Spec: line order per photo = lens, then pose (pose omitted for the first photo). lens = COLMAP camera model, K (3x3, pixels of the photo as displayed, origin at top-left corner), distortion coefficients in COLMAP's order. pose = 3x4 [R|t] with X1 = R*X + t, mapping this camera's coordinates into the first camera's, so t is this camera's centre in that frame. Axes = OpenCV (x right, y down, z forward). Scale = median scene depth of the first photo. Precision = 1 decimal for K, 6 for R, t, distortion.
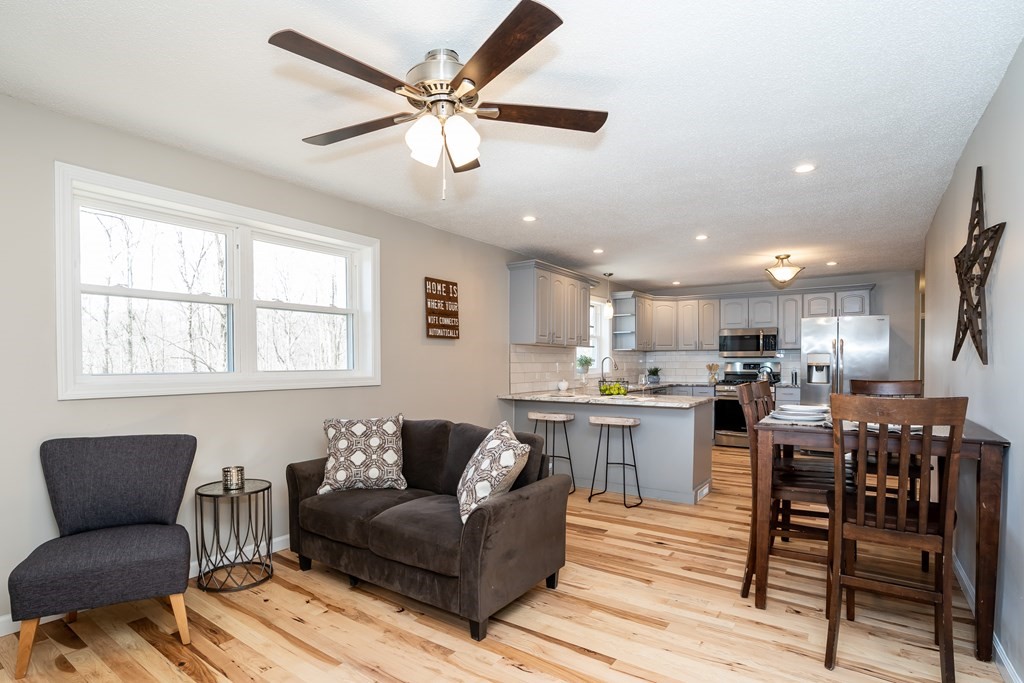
lens RADIAL K [[504.3, 0, 513.2], [0, 504.3, 384.7], [0, 0, 1]] dist [-0.045501, 0.009757]
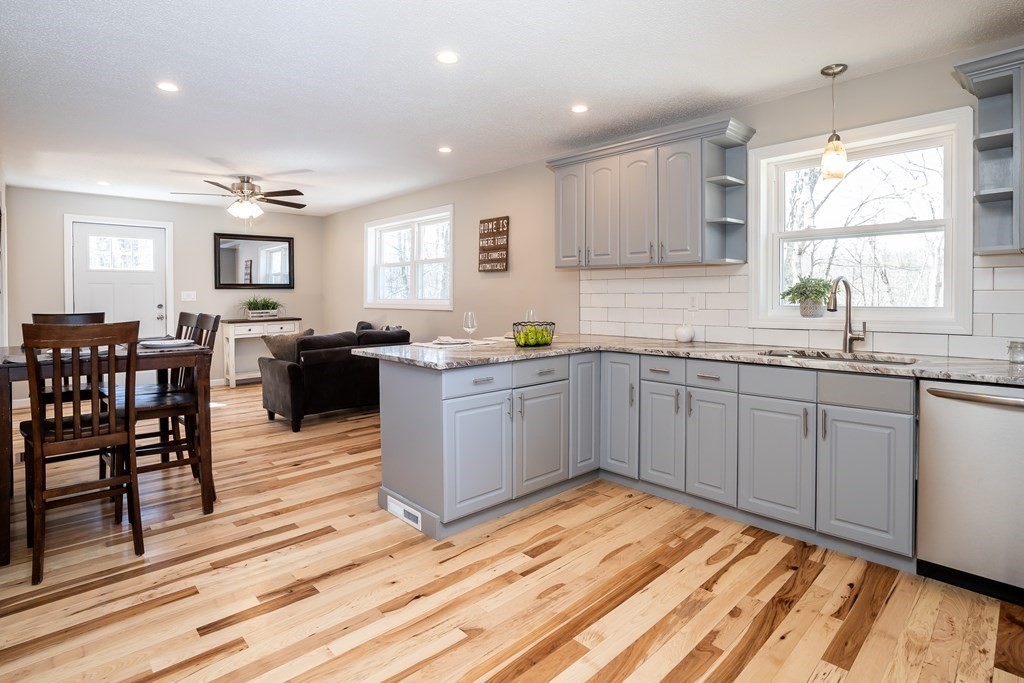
lens RADIAL K [[558.0, 0, 528.8], [0, 558.0, 306.0], [0, 0, 1]] dist [-0.052141, -0.001011]
pose [[-0.205162, 0.025733, -0.978390, 1.033974], [-0.034343, 0.998849, 0.033473, -0.060349], [0.978125, 0.040468, -0.204042, 1.325900]]
